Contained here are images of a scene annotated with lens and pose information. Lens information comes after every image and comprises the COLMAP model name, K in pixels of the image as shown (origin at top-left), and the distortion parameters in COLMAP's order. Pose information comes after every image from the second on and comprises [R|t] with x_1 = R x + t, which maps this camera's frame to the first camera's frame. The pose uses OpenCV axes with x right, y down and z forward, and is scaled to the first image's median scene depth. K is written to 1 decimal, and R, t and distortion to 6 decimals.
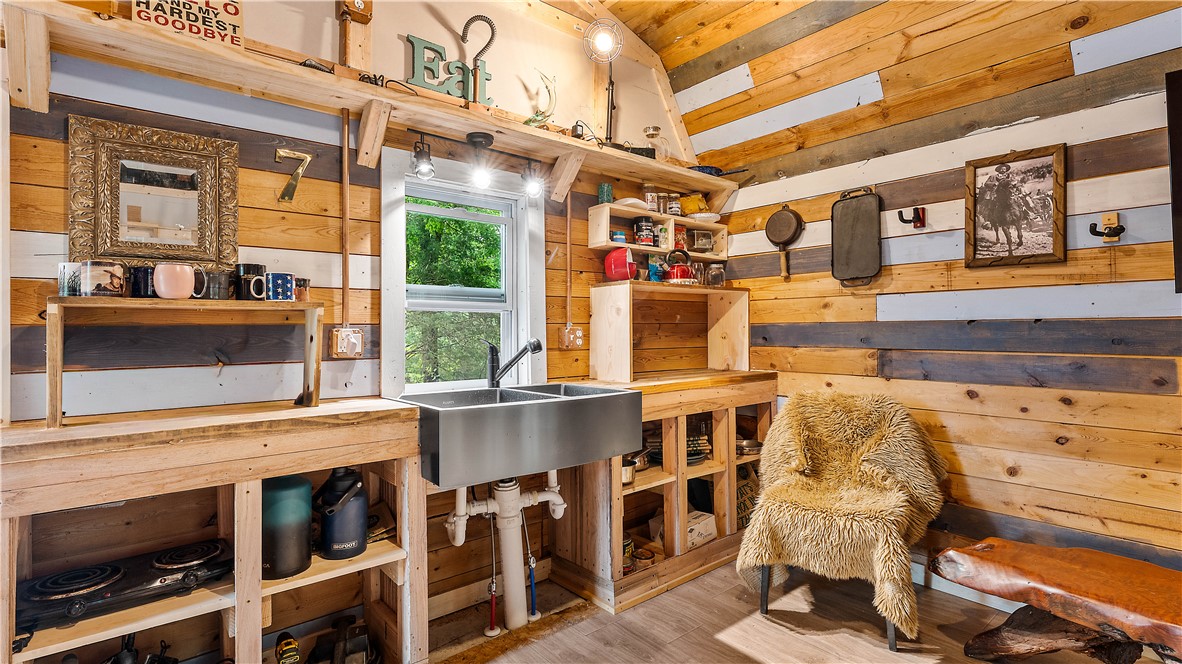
lens RADIAL K [[561.4, 0, 591.7], [0, 561.4, 327.3], [0, 0, 1]] dist [-0.002701, 0.000432]
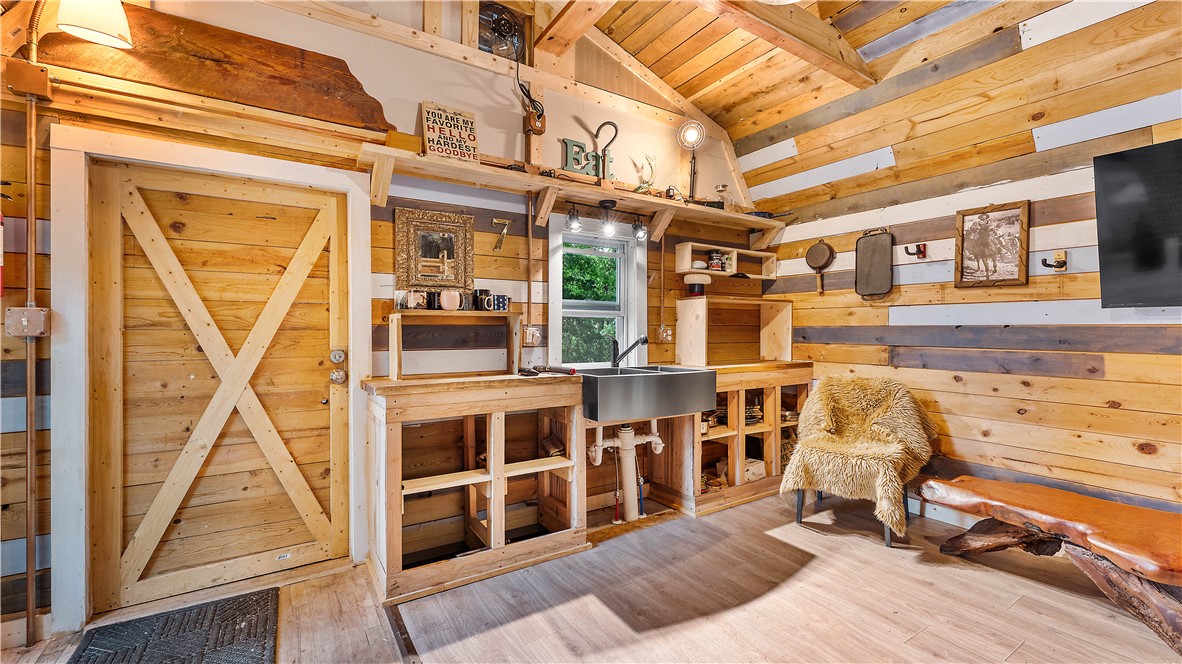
lens RADIAL K [[480.7, 0, 590.5], [0, 480.7, 334.0], [0, 0, 1]] dist [0.001823, -0.000255]
pose [[0.991673, 0.010394, -0.128362, -0.079908], [-0.008592, 0.999857, 0.014586, -0.001385], [0.128496, -0.013362, 0.991620, -0.320505]]
